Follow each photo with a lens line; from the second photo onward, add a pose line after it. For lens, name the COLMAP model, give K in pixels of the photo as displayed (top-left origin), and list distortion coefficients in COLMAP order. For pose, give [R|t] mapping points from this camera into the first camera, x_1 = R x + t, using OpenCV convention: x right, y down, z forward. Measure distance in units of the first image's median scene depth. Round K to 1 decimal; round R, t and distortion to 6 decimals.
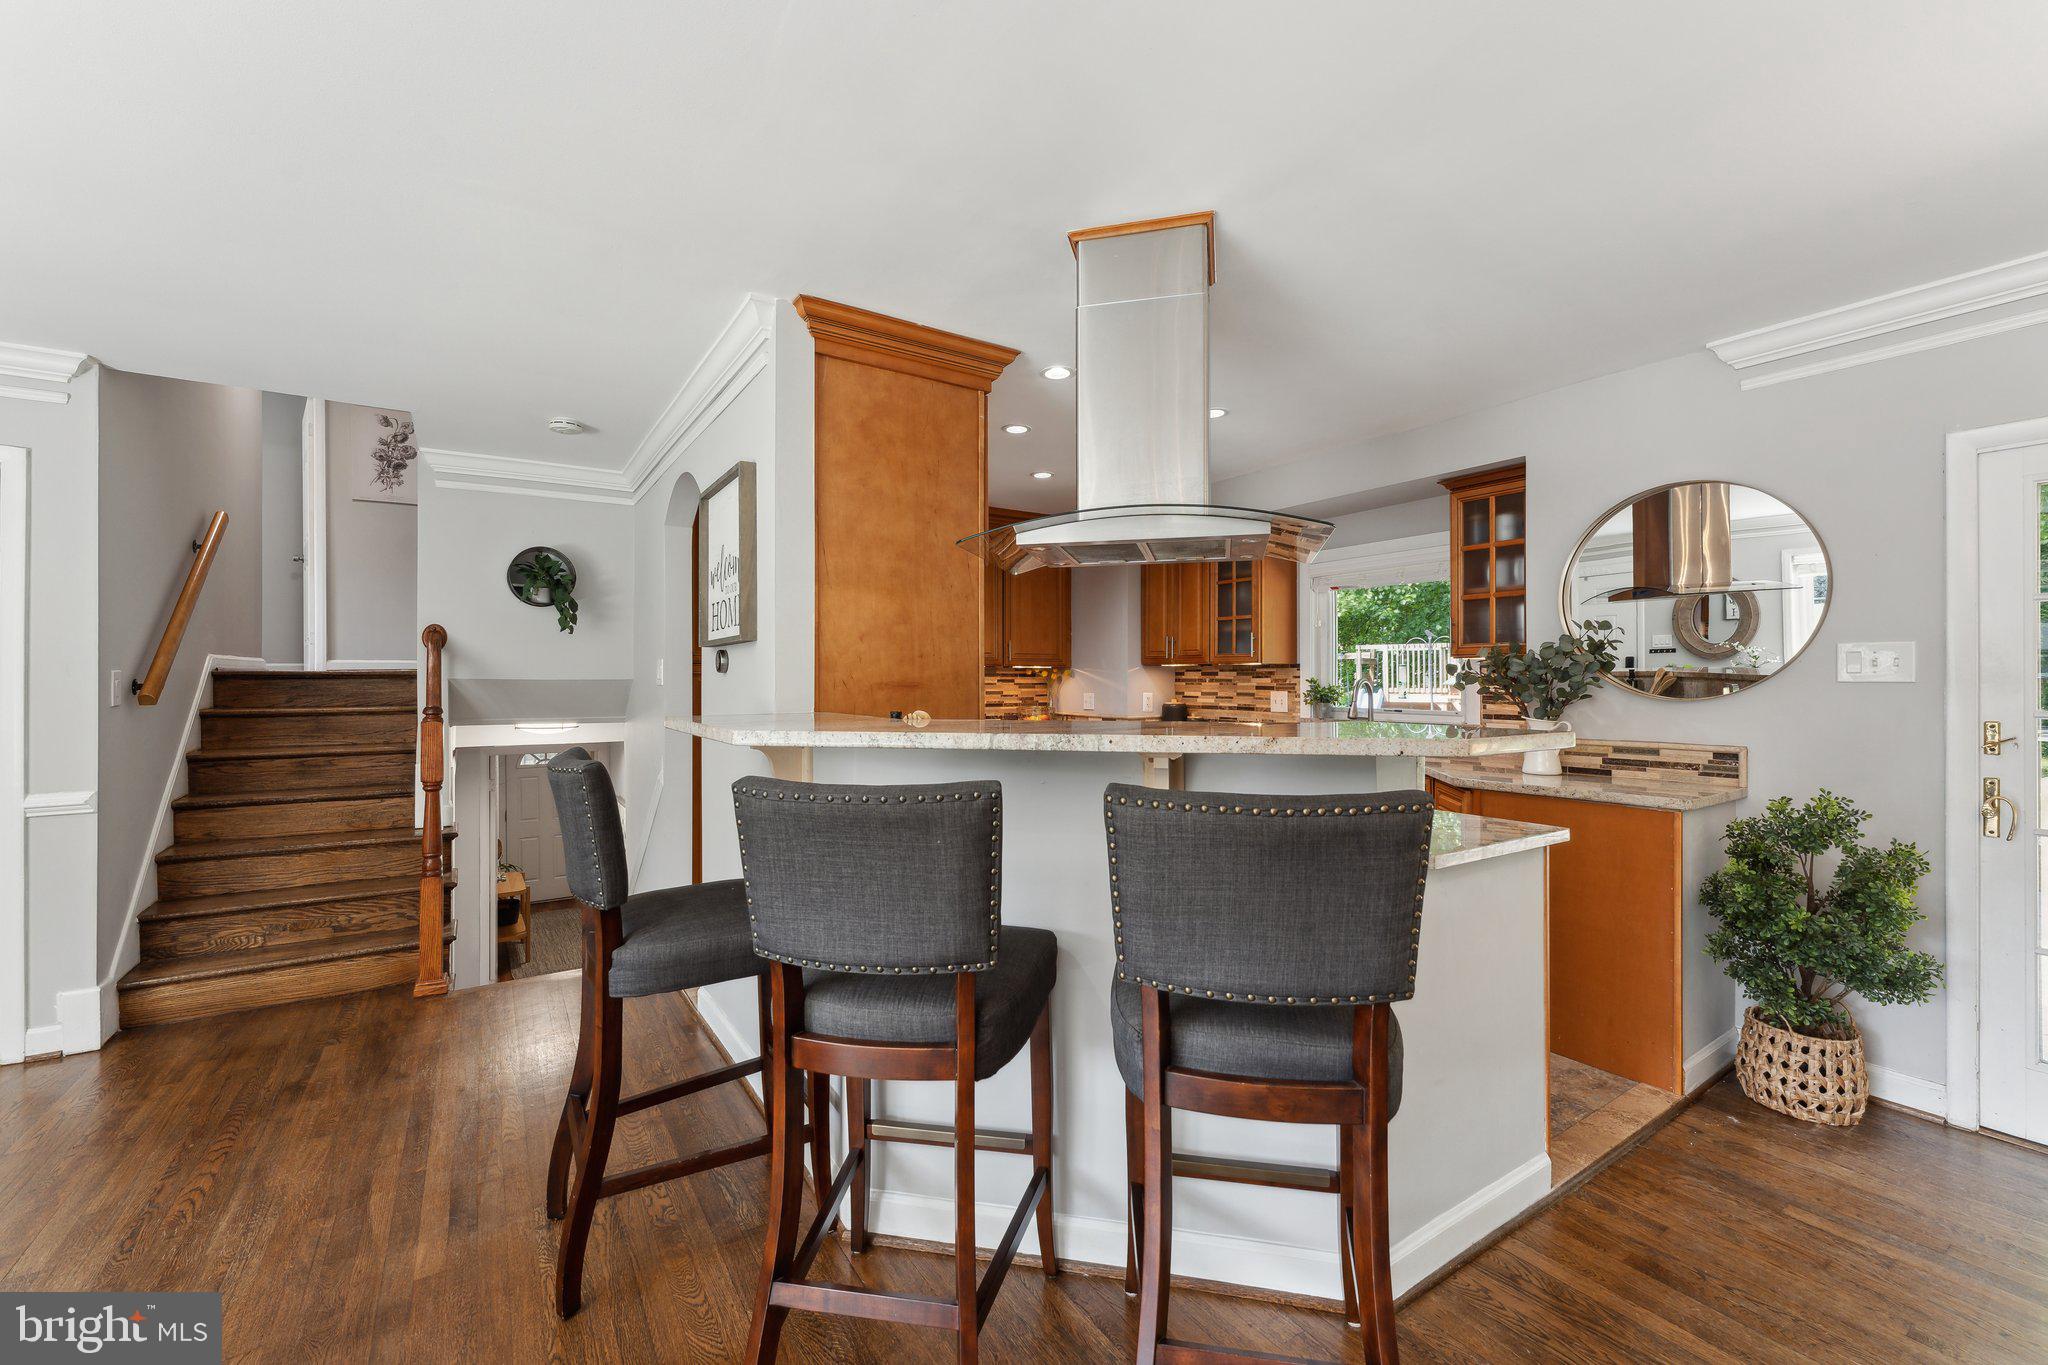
lens RADIAL K [[830.9, 0, 1024.5], [0, 830.9, 676.6], [0, 0, 1]] dist [-0.000183, -0.000342]
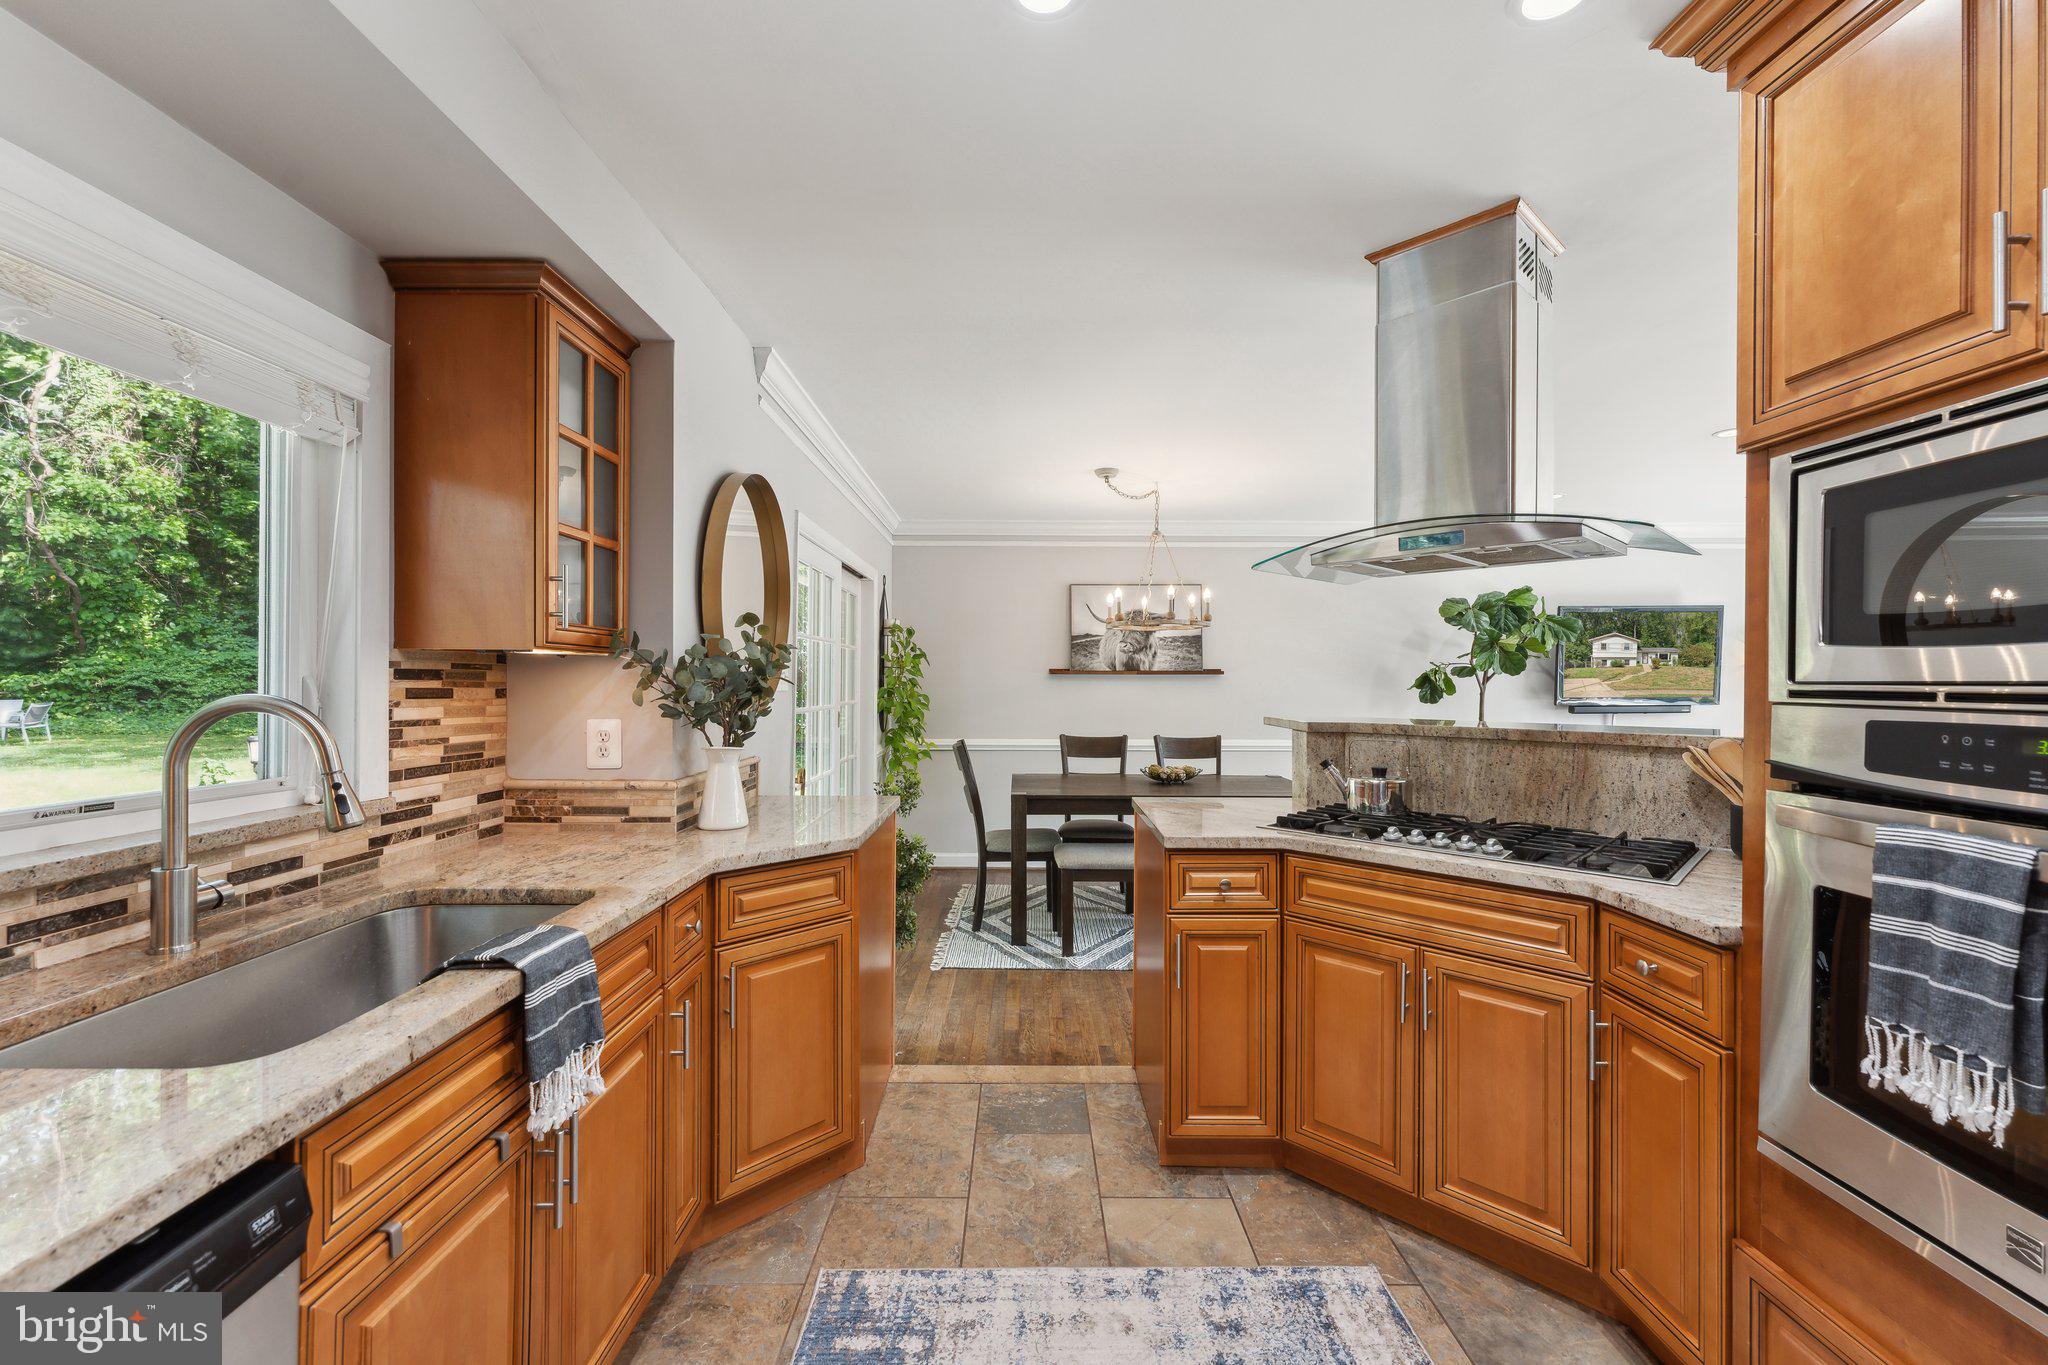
lens RADIAL K [[830.9, 0, 1025.0], [0, 830.9, 682.0], [0, 0, 1]] dist [-0.000183, -0.000342]
pose [[-0.836959, -0.000597, 0.547266, 0.030678], [-0.002766, 0.999991, -0.003139, -0.002879], [-0.547259, -0.004141, -0.836953, 1.456699]]
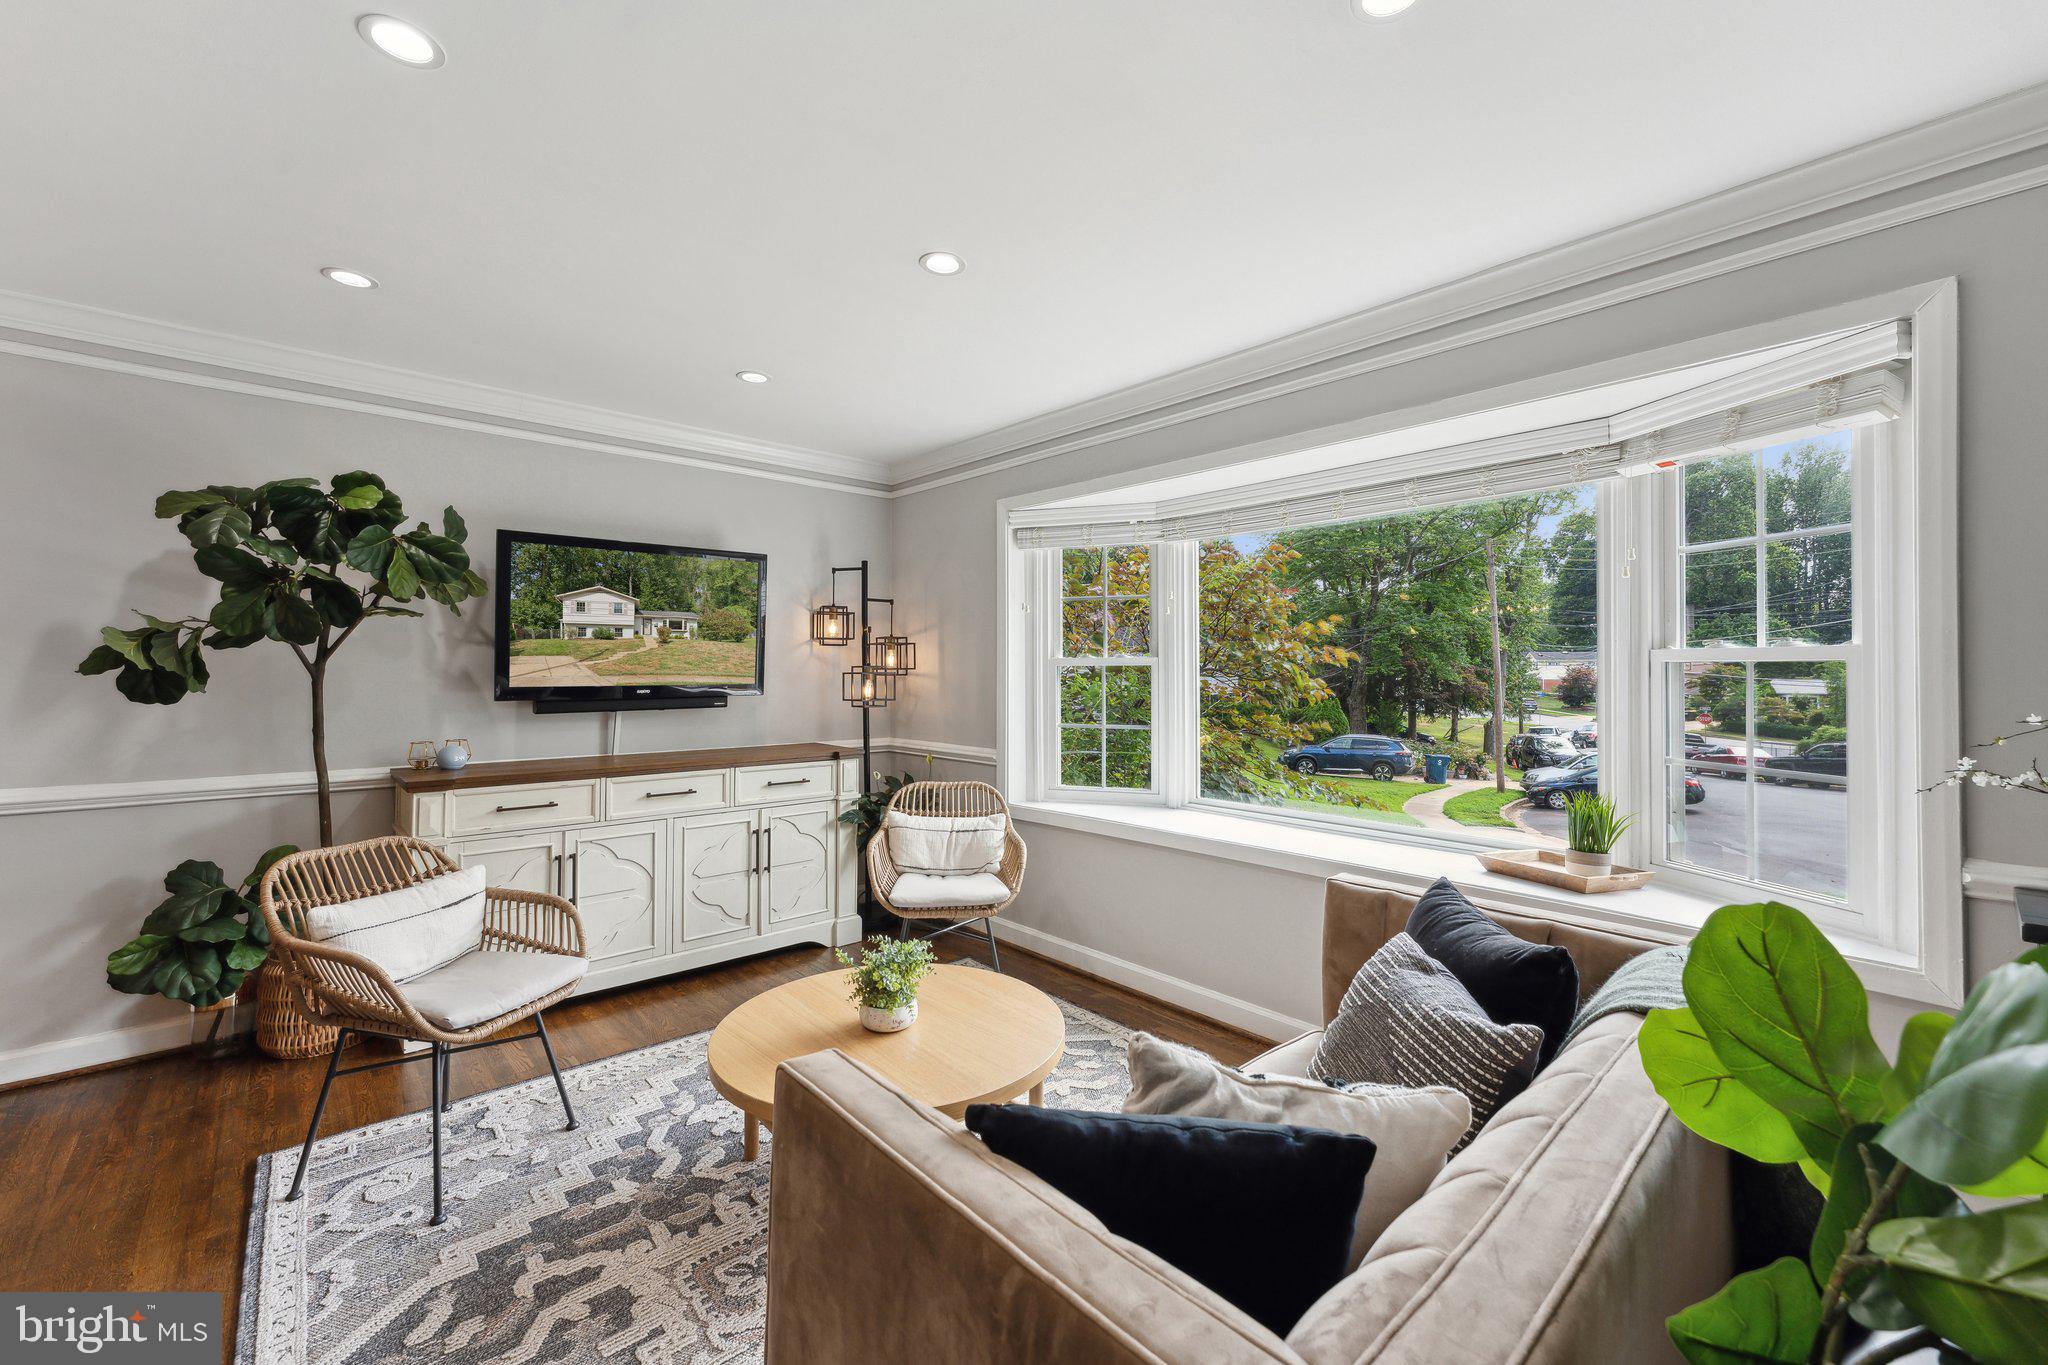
lens RADIAL K [[830.9, 0, 1003.6], [0, 830.9, 652.2], [0, 0, 1]] dist [-0.000183, -0.000342]
pose [[-0.990781, -0.002530, -0.135449, -0.437551], [0.000570, 0.999739, -0.022845, 0.000632], [0.135471, -0.022712, -0.990521, 0.471810]]
